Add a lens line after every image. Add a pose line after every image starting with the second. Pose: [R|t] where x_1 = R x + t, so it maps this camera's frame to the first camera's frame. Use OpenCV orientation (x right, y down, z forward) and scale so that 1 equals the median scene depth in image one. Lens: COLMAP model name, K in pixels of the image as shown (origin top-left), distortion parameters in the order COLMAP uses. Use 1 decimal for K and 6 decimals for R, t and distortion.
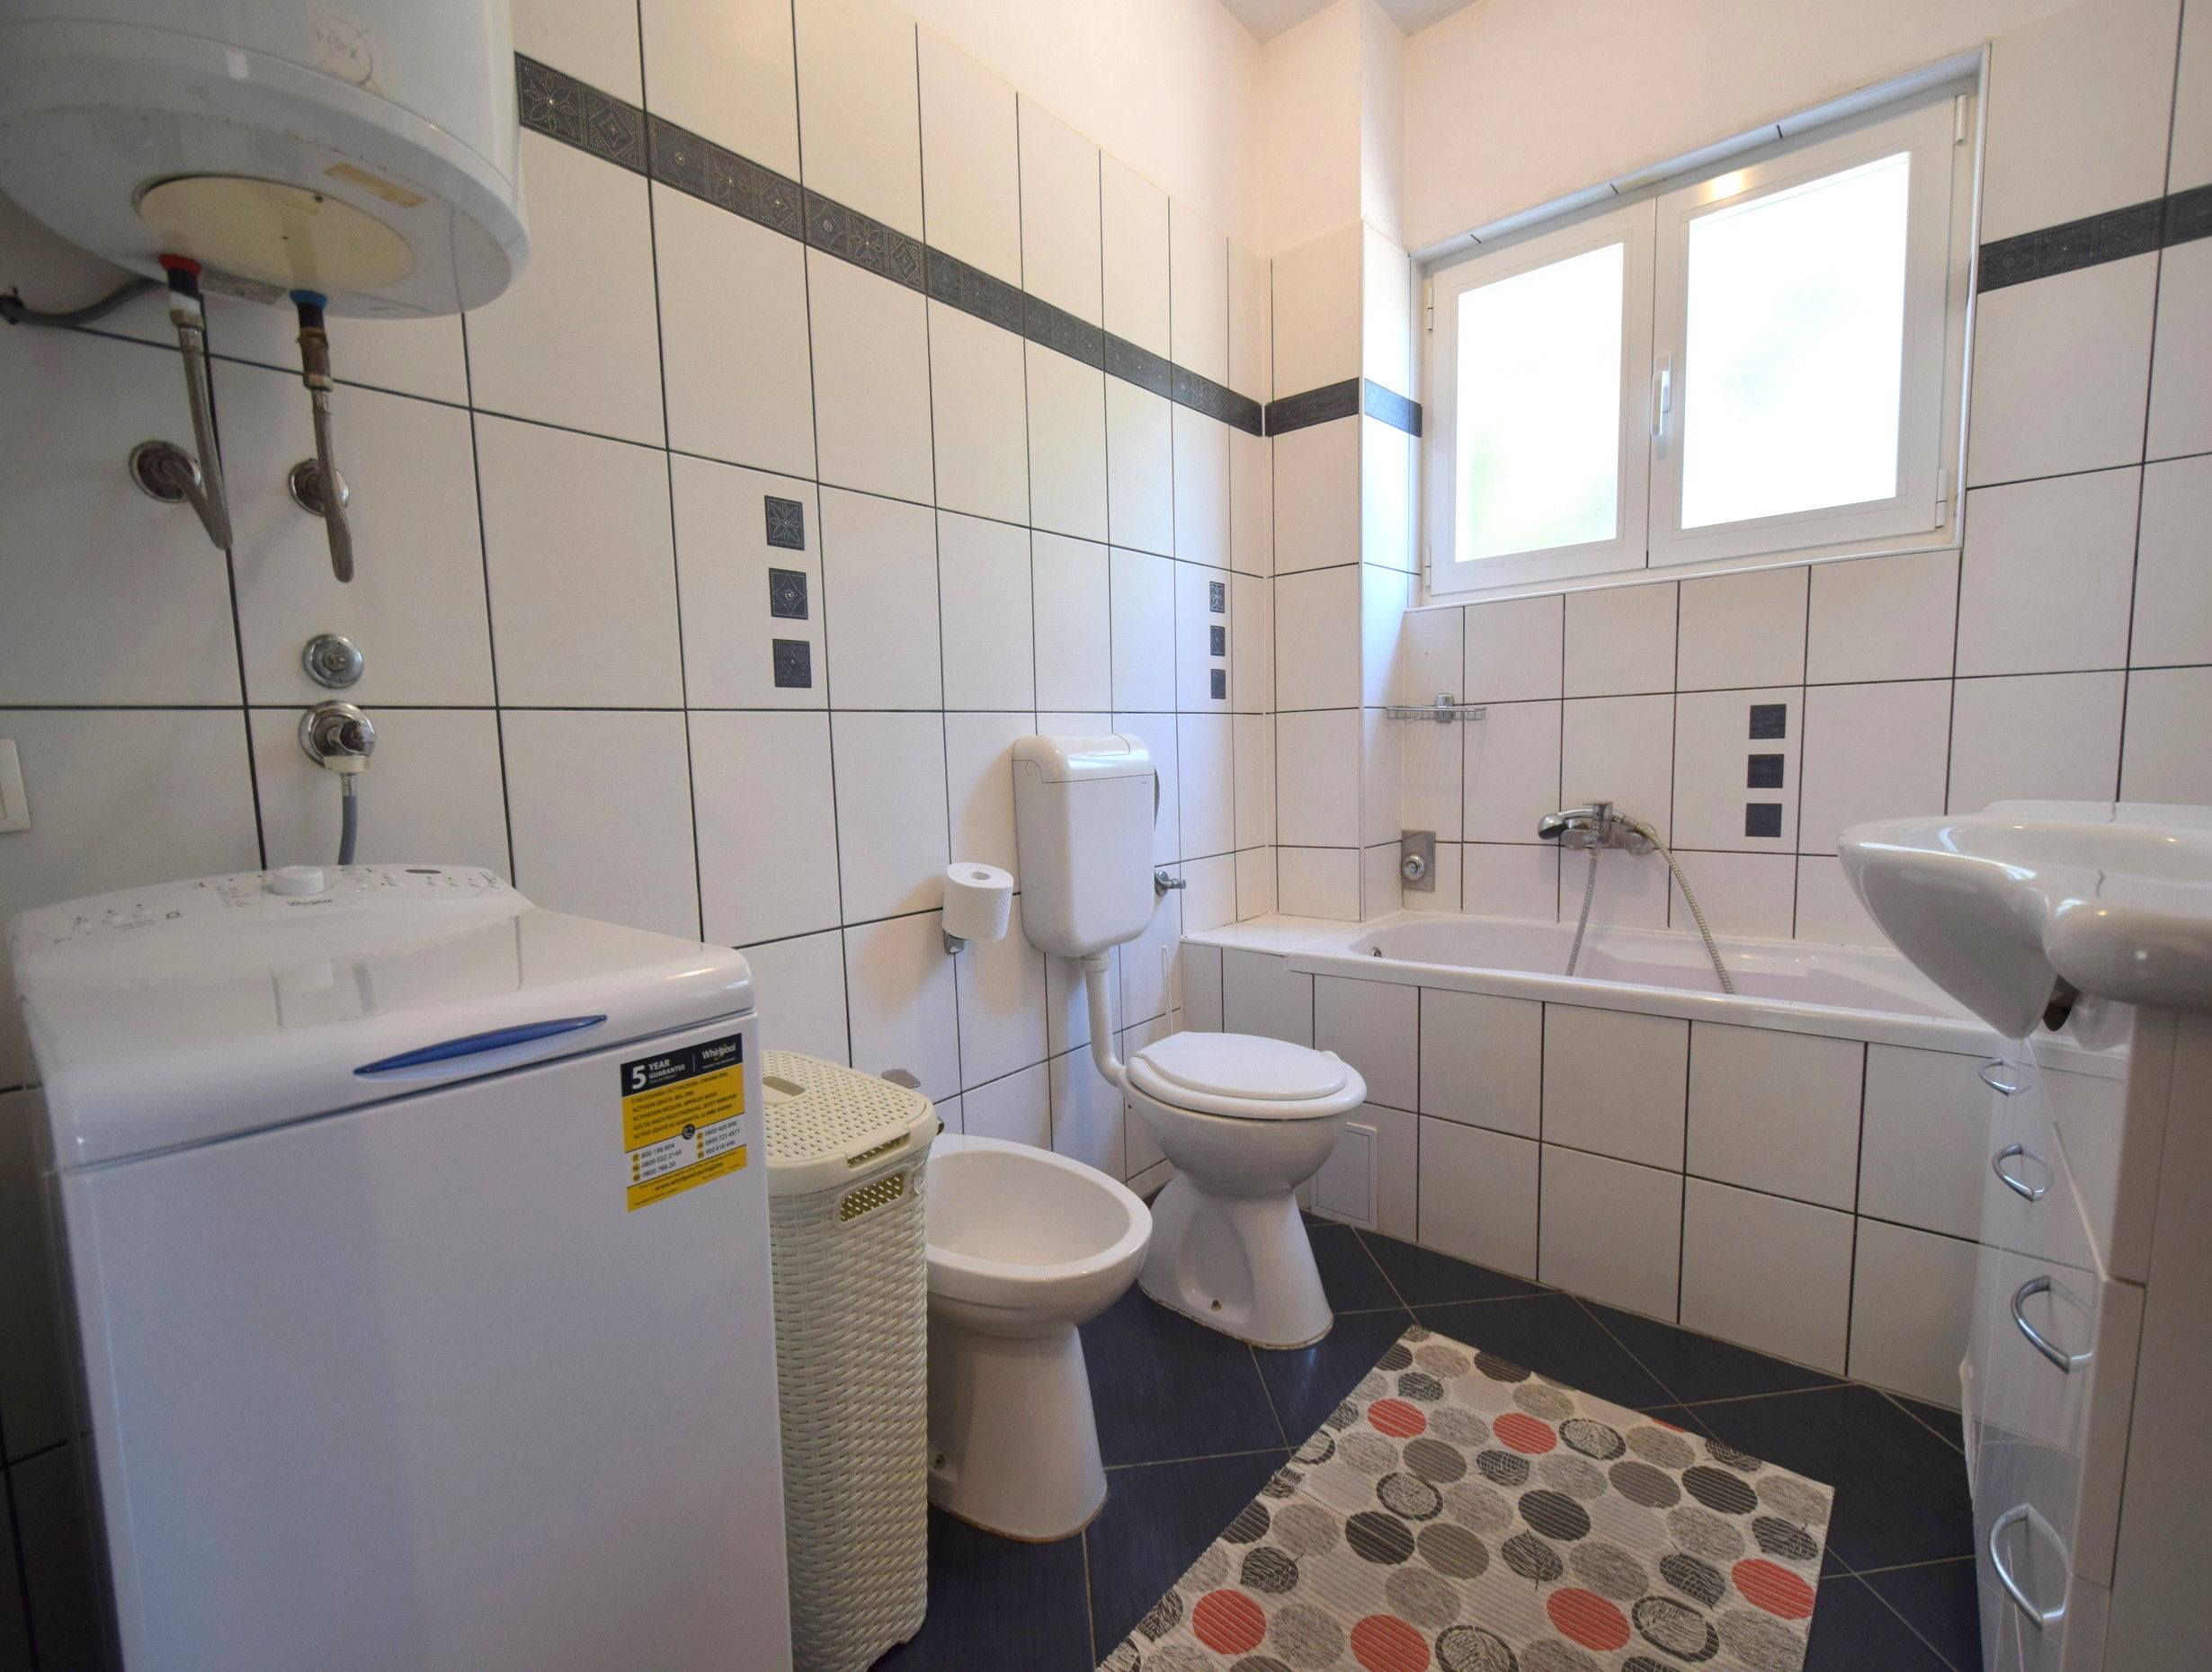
lens RADIAL K [[965.8, 0, 1105.7], [0, 965.8, 843.9], [0, 0, 1]] dist [0.010720, -0.009120]
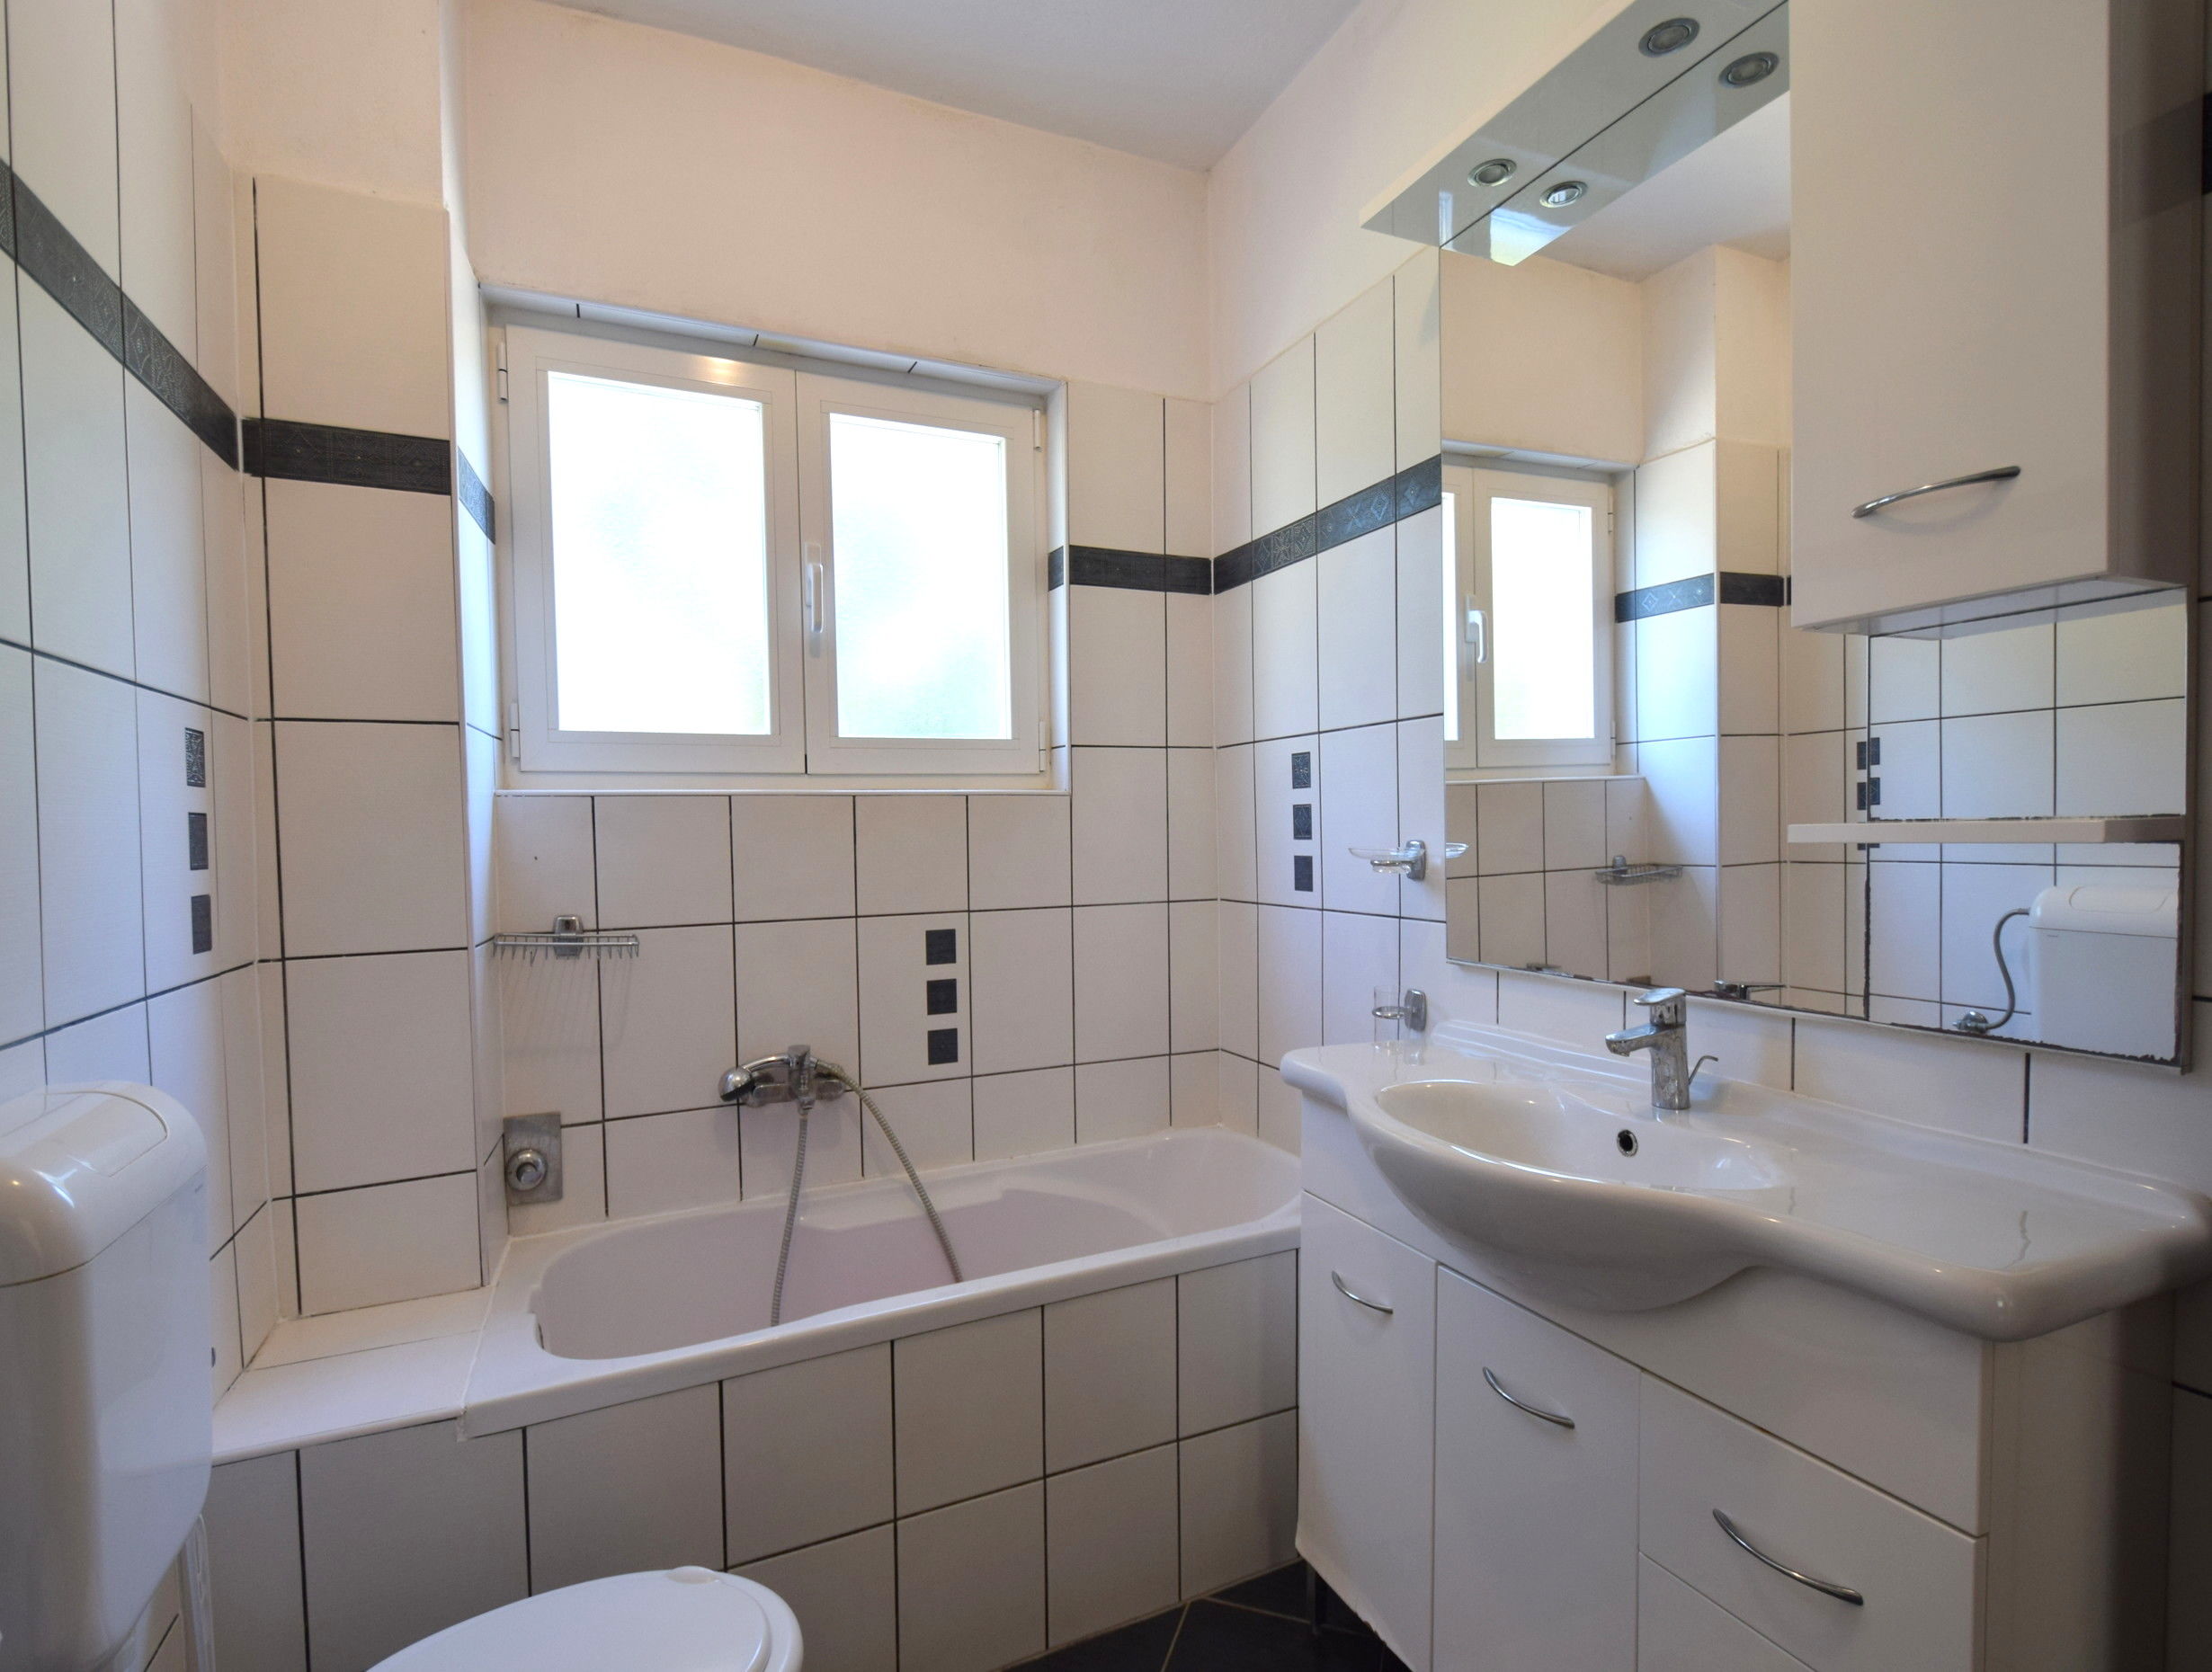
lens RADIAL K [[1063.2, 0, 1103.2], [0, 1063.2, 875.0], [0, 0, 1]] dist [0.000868, 0.000241]
pose [[0.430810, -0.013845, 0.902337, -0.199258], [0.095970, 0.994915, -0.030554, -0.136901], [-0.897325, 0.099761, 0.429948, 0.348277]]
